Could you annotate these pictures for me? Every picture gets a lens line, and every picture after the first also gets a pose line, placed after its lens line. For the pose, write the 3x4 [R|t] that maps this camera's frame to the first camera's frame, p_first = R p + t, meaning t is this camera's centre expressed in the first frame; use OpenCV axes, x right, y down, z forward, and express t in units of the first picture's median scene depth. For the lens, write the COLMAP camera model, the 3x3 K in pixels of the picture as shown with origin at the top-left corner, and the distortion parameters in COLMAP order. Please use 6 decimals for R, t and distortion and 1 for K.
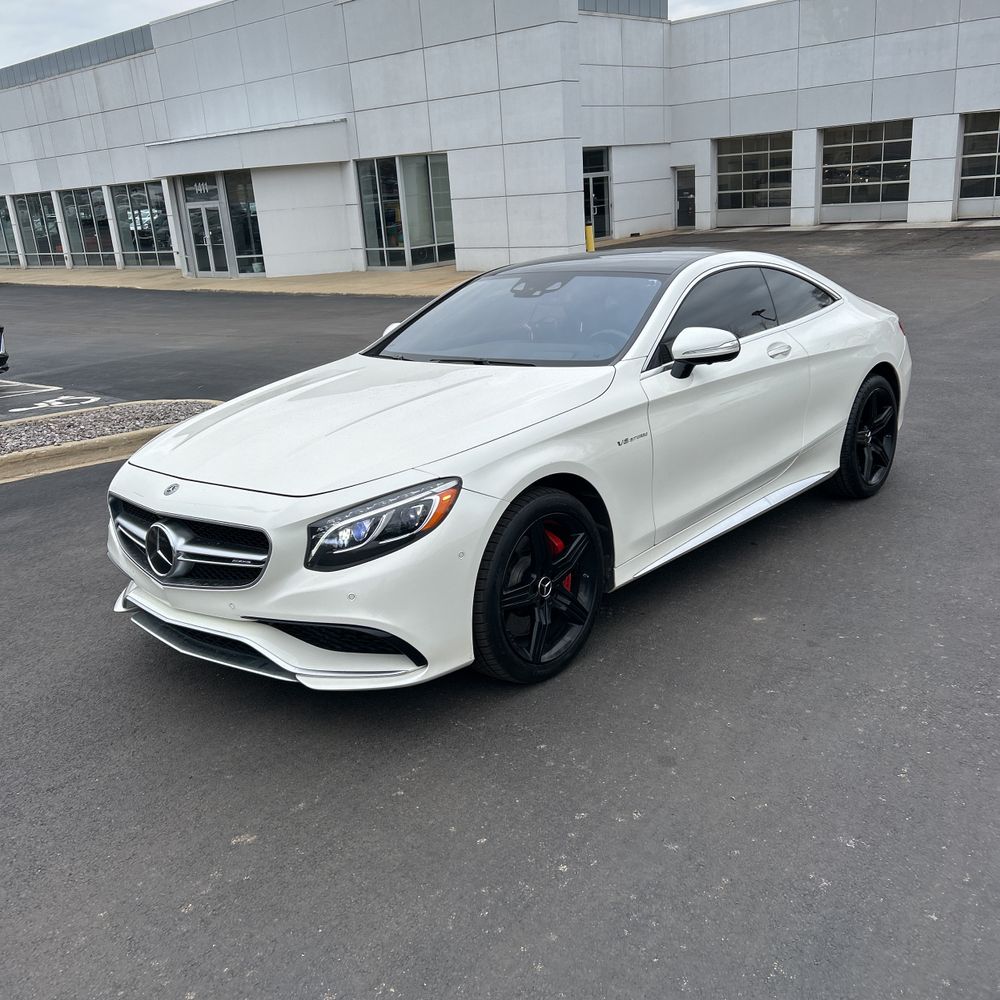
lens RADIAL K [[1007.0, 0, 500.0], [0, 1007.0, 532.1], [0, 0, 1]] dist [0.016923, -0.003765]
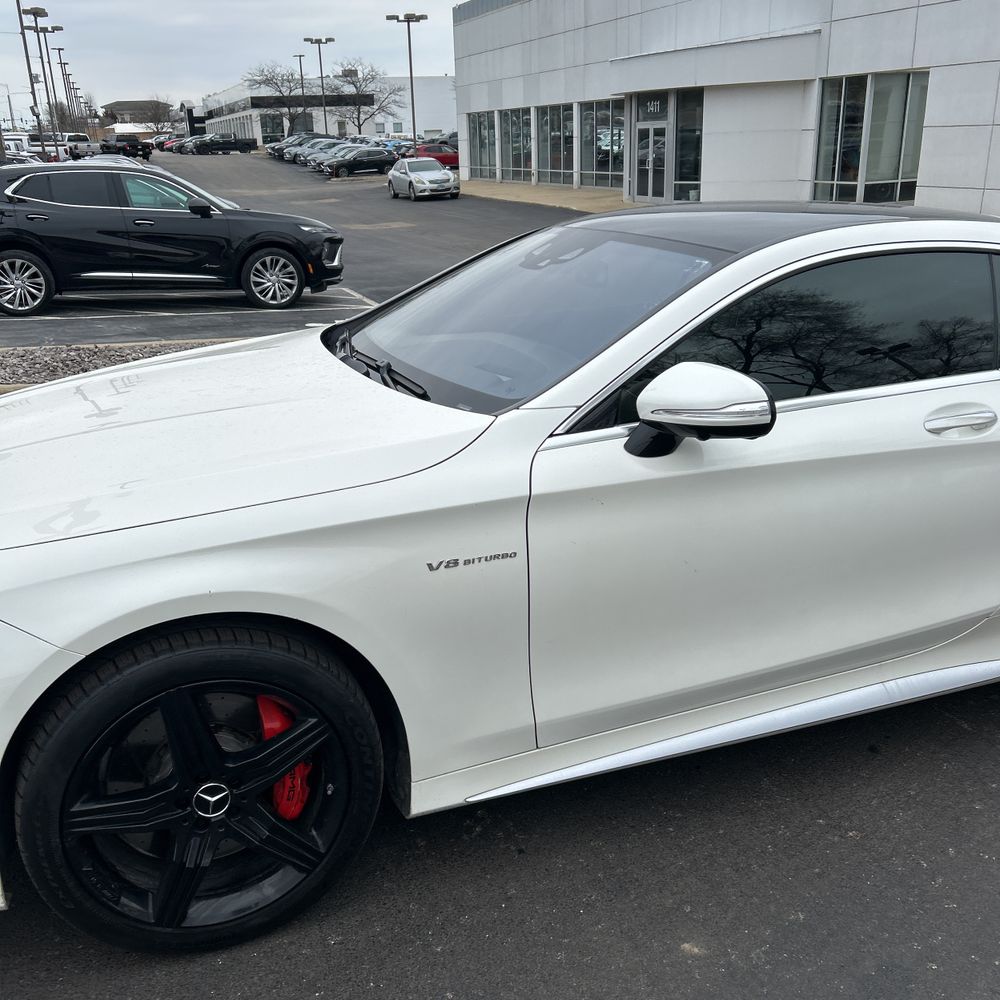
lens RADIAL K [[1014.1, 0, 485.8], [0, 1014.1, 499.5], [0, 0, 1]] dist [0.056434, -0.058225]
pose [[0.881397, 0.195928, -0.429828, 0.053592], [-0.181179, 0.980552, 0.075442, -0.024656], [0.436250, 0.011381, 0.899753, 0.076769]]
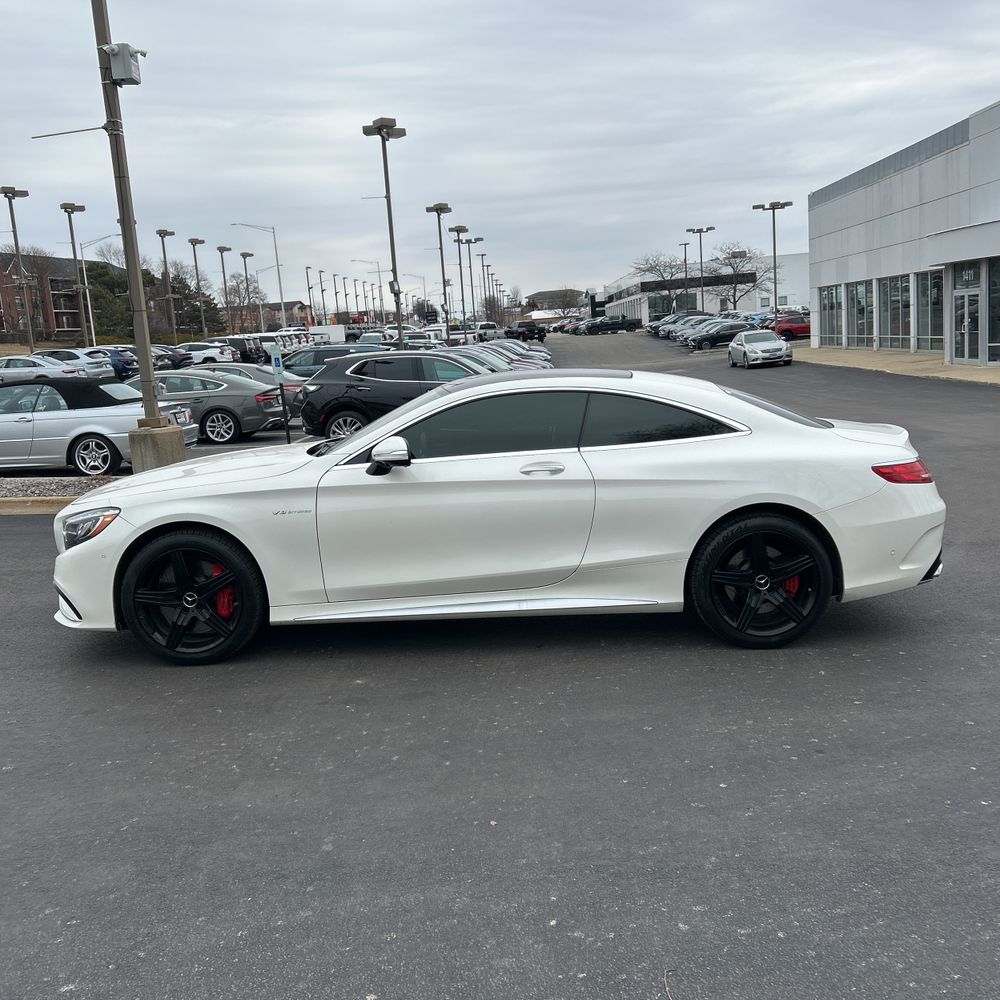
lens RADIAL K [[1012.2, 0, 499.6], [0, 1012.2, 493.9], [0, 0, 1]] dist [0.086141, -0.088652]
pose [[0.652241, 0.138590, -0.745234, 0.192332], [-0.220148, 0.975401, -0.011284, -0.023893], [0.725338, 0.171422, 0.666707, 0.044998]]
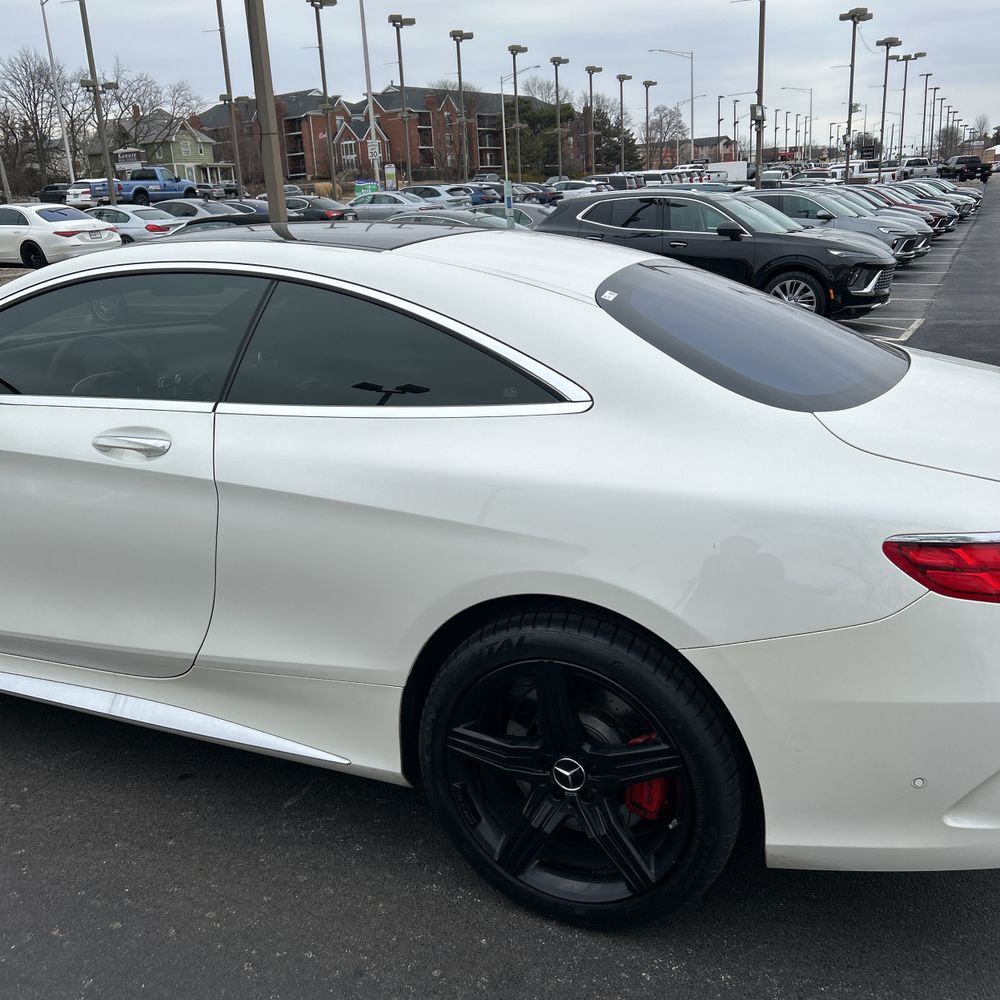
lens RADIAL K [[1012.2, 0, 499.6], [0, 1012.2, 493.9], [0, 0, 1]] dist [0.086141, -0.088652]
pose [[0.299022, 0.312030, -0.901789, 0.144969], [-0.278842, 0.932352, 0.230145, -0.058951], [0.912597, 0.182638, 0.365801, 0.178889]]
